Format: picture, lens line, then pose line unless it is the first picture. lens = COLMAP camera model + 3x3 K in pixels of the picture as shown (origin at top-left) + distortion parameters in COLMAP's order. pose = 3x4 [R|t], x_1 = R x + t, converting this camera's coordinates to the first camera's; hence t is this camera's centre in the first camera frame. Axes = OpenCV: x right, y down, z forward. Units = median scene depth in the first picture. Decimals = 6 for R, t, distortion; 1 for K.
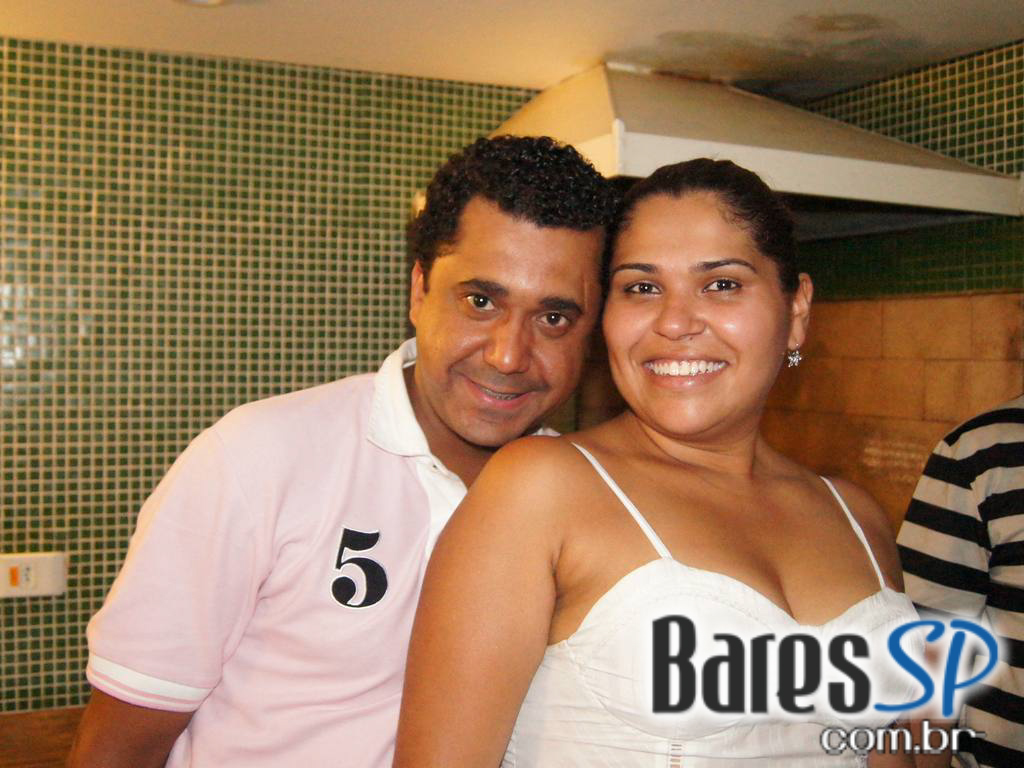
lens RADIAL K [[969.2, 0, 512.0], [0, 969.2, 383.2], [0, 0, 1]] dist [-0.007188, 0.000000]
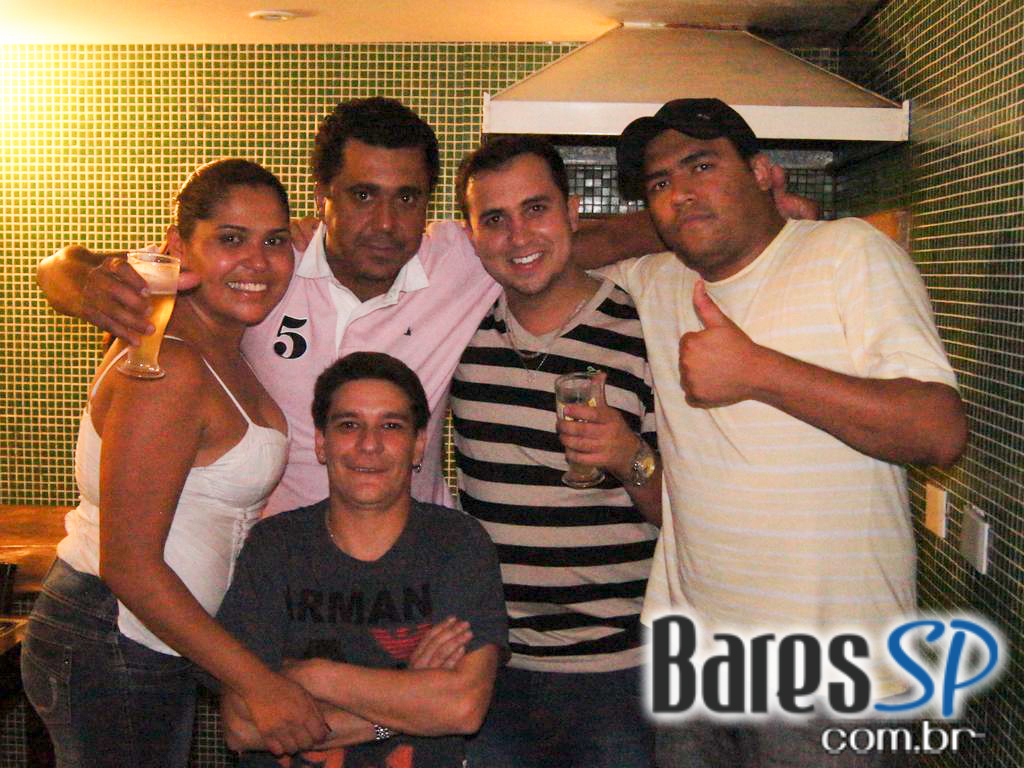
lens RADIAL K [[1073.6, 0, 512.3], [0, 1073.6, 383.5], [0, 0, 1]] dist [-0.019369, 0.000000]
pose [[0.953251, 0.009538, -0.302029, 0.374983], [-0.000033, 0.999505, 0.031460, 0.090109], [0.302180, -0.029979, 0.952779, -0.367258]]
